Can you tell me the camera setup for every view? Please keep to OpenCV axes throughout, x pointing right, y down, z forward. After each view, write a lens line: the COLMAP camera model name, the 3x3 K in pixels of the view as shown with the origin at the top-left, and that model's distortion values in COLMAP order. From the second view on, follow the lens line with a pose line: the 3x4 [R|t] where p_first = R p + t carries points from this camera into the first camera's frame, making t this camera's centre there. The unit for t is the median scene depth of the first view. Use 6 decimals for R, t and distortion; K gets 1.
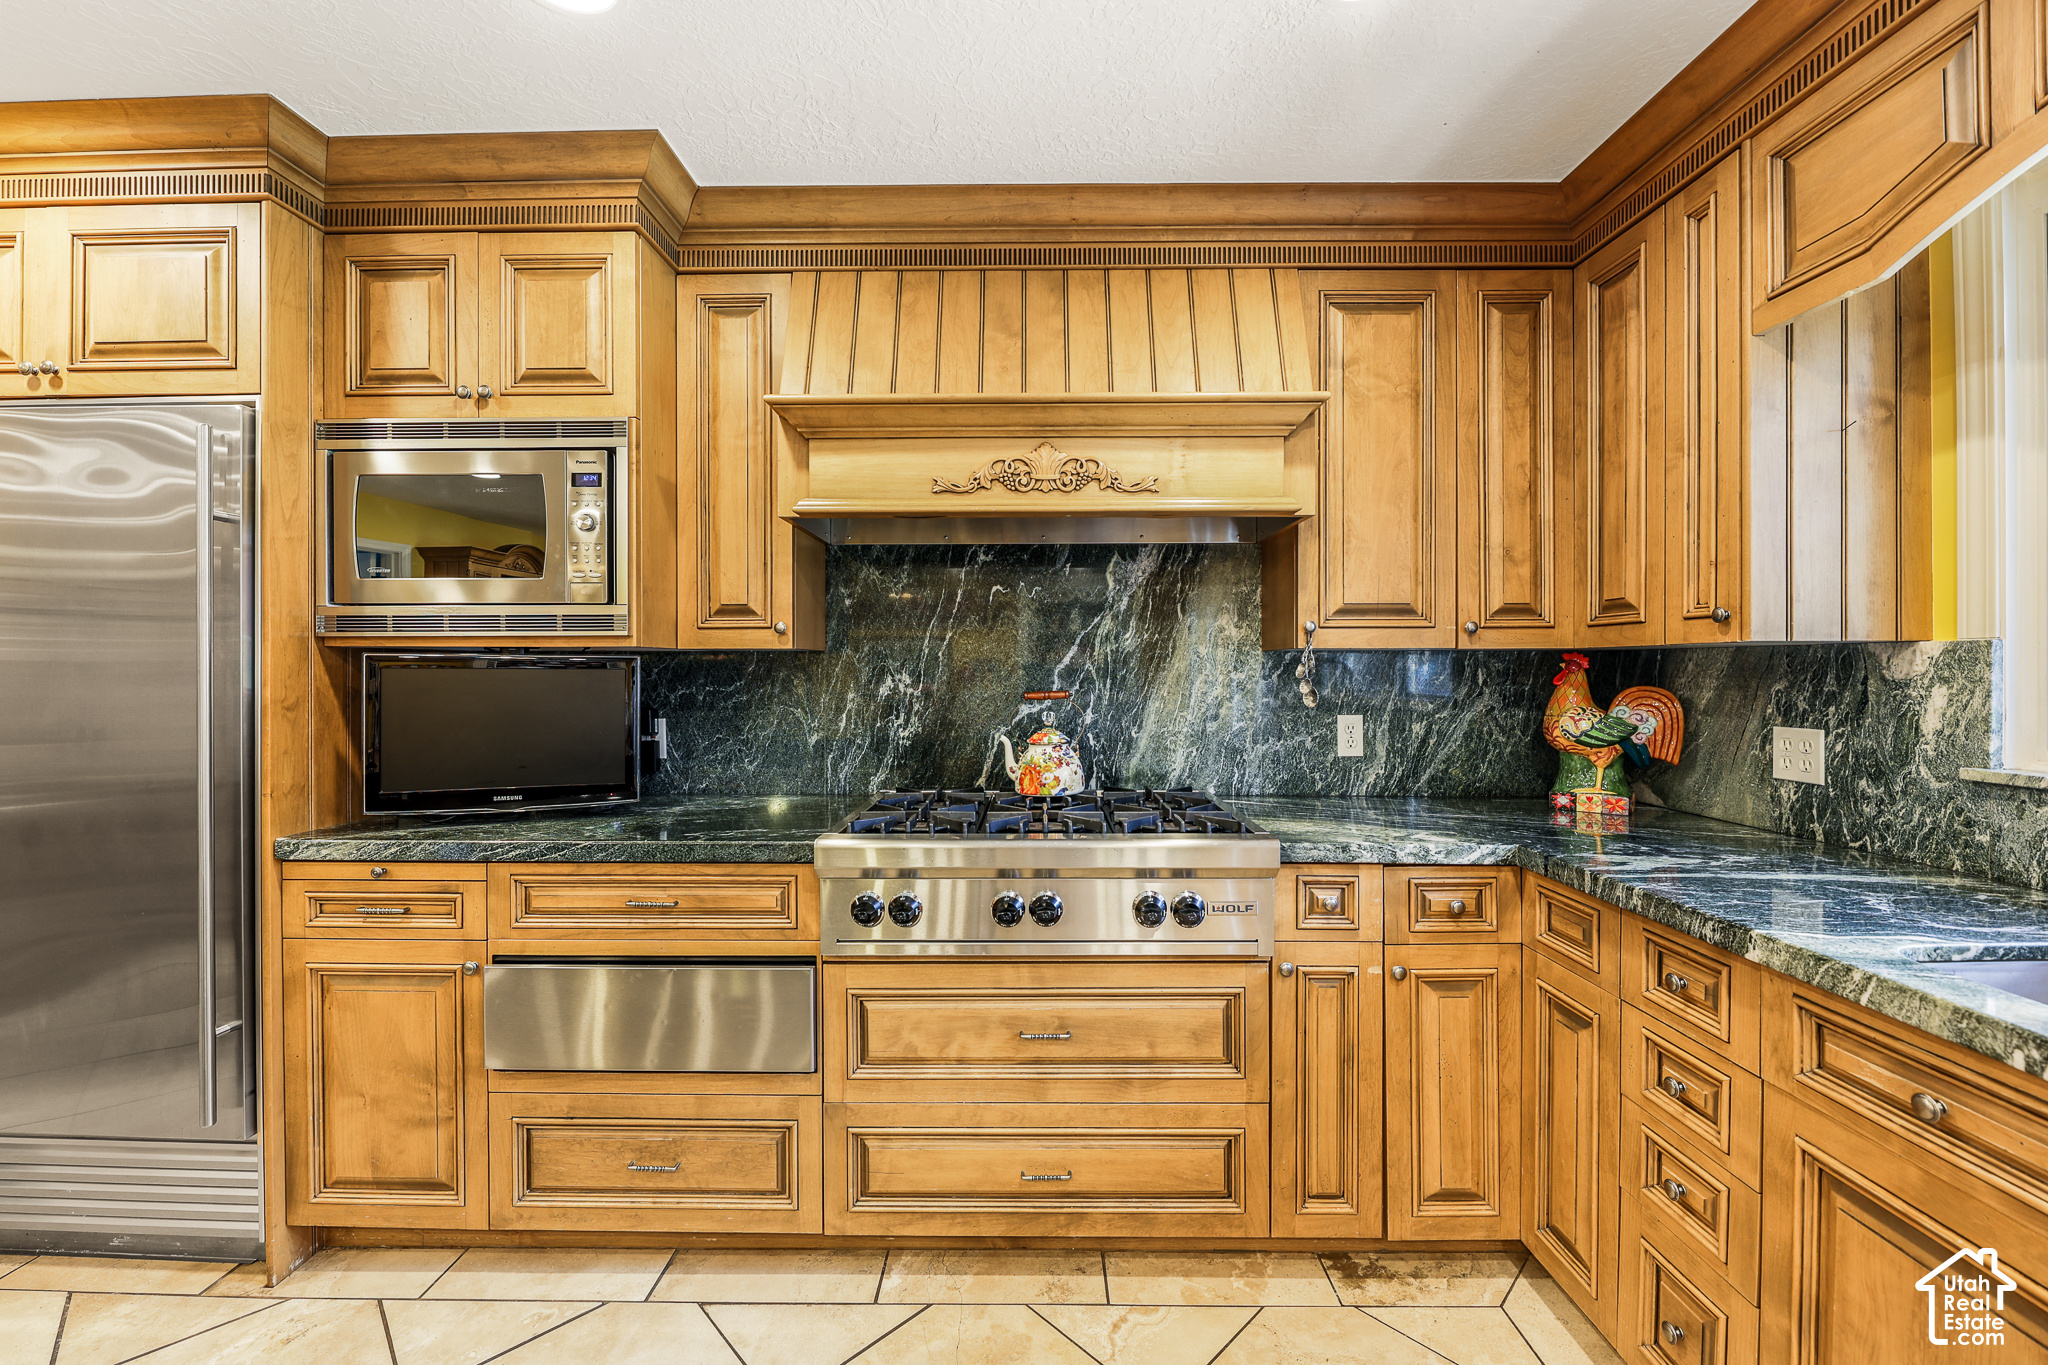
lens RADIAL K [[845.7, 0, 1075.8], [0, 845.7, 670.0], [0, 0, 1]] dist [-0.012242, 0.002759]
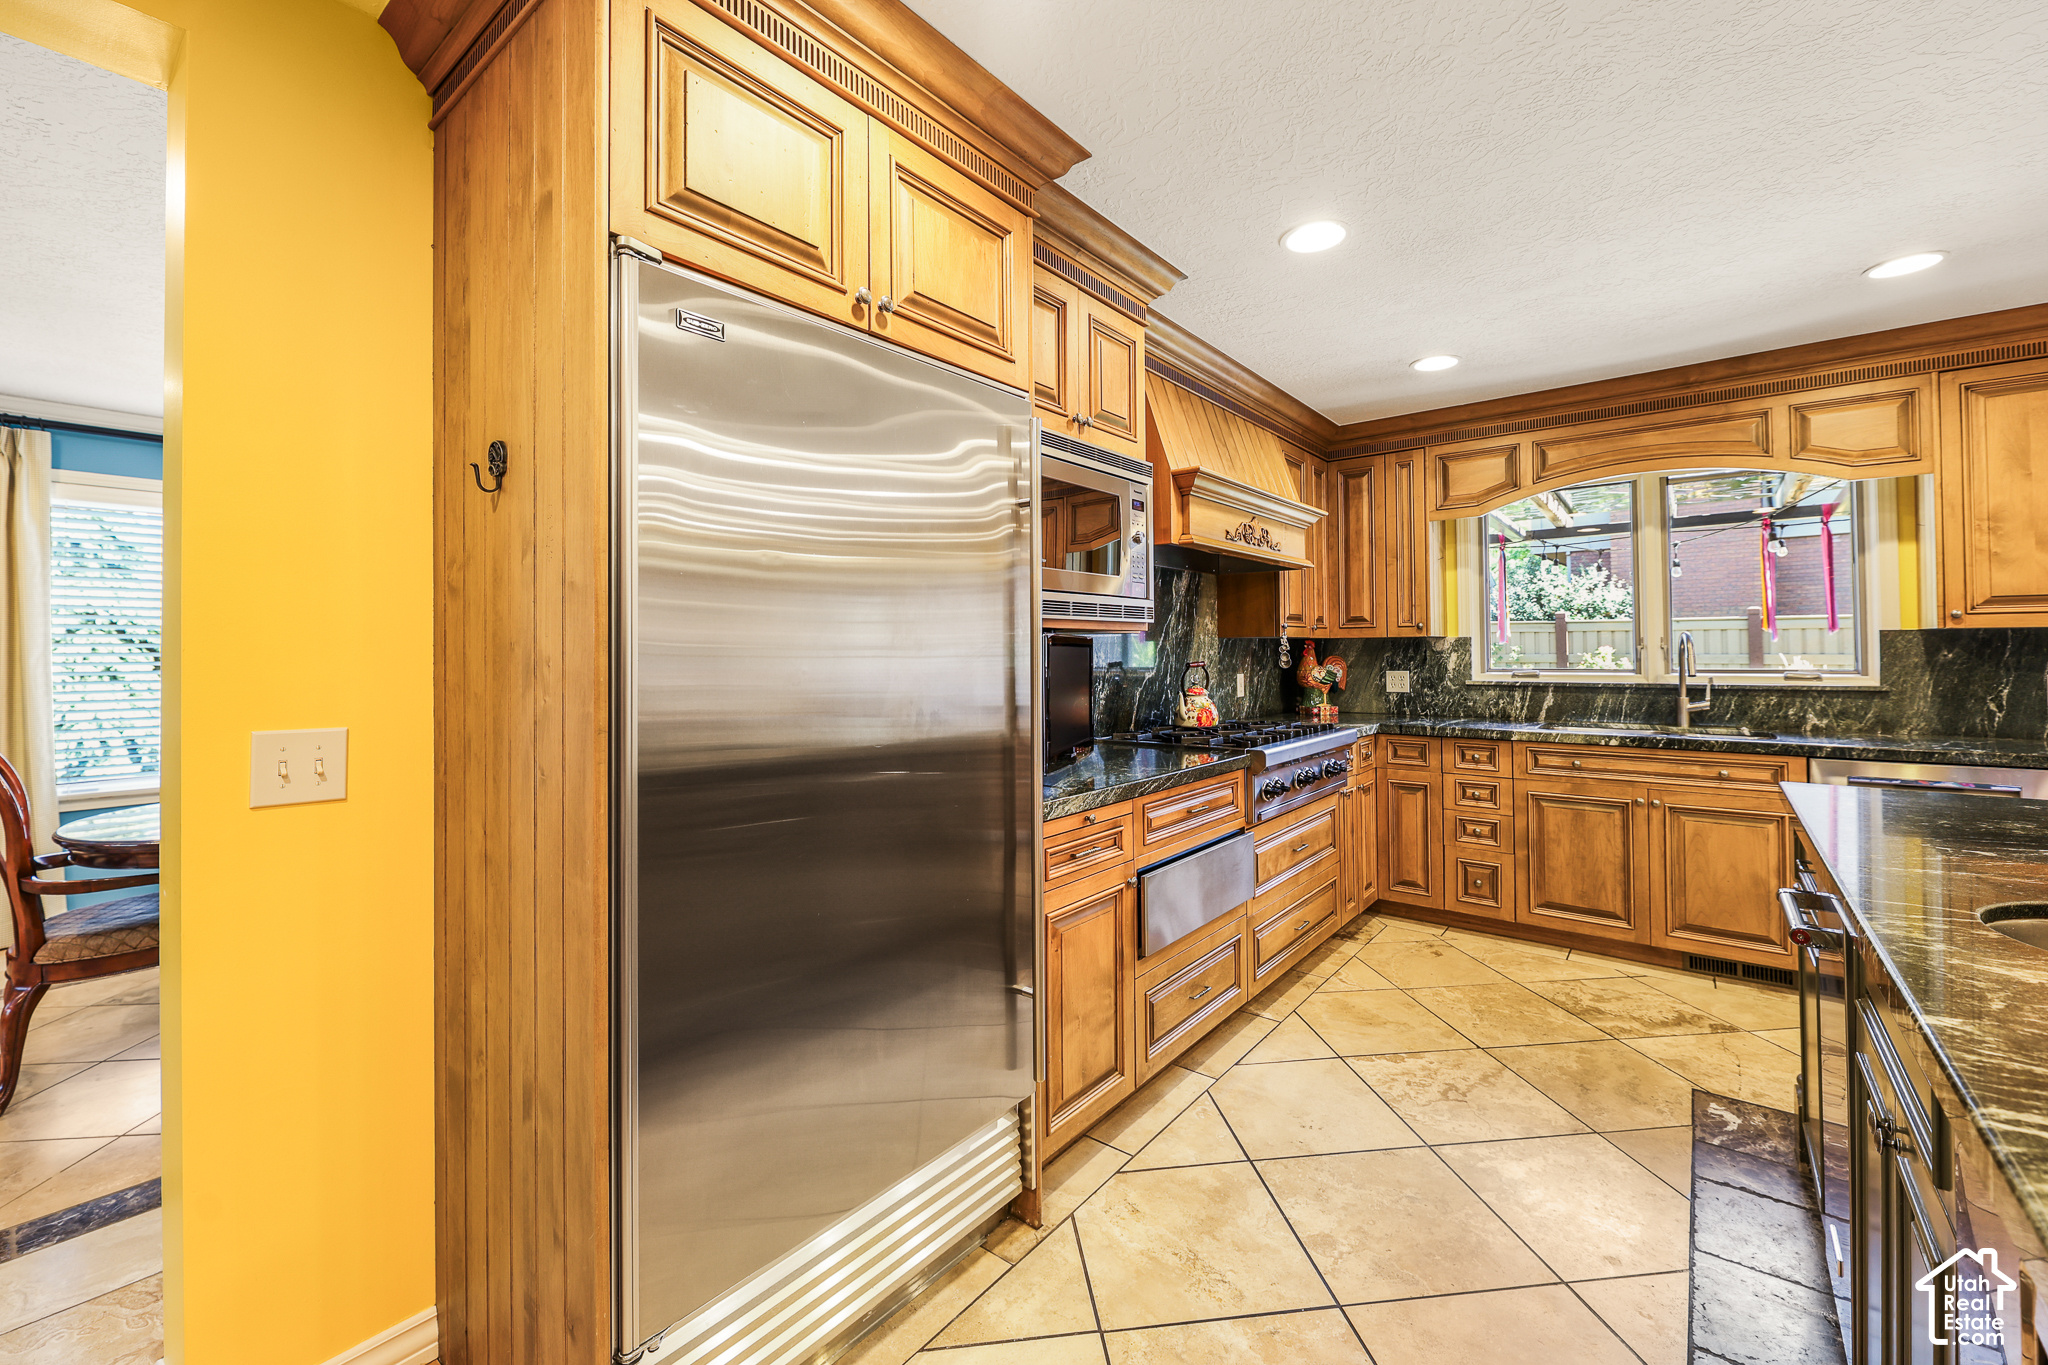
lens RADIAL K [[845.7, 0, 1009.5], [0, 845.7, 640.1], [0, 0, 1]] dist [-0.012242, 0.002759]
pose [[0.617944, 0.007469, 0.786187, -1.824925], [0.010247, 0.999793, -0.017553, 0.009370], [-0.786156, 0.018903, 0.617740, 0.350230]]
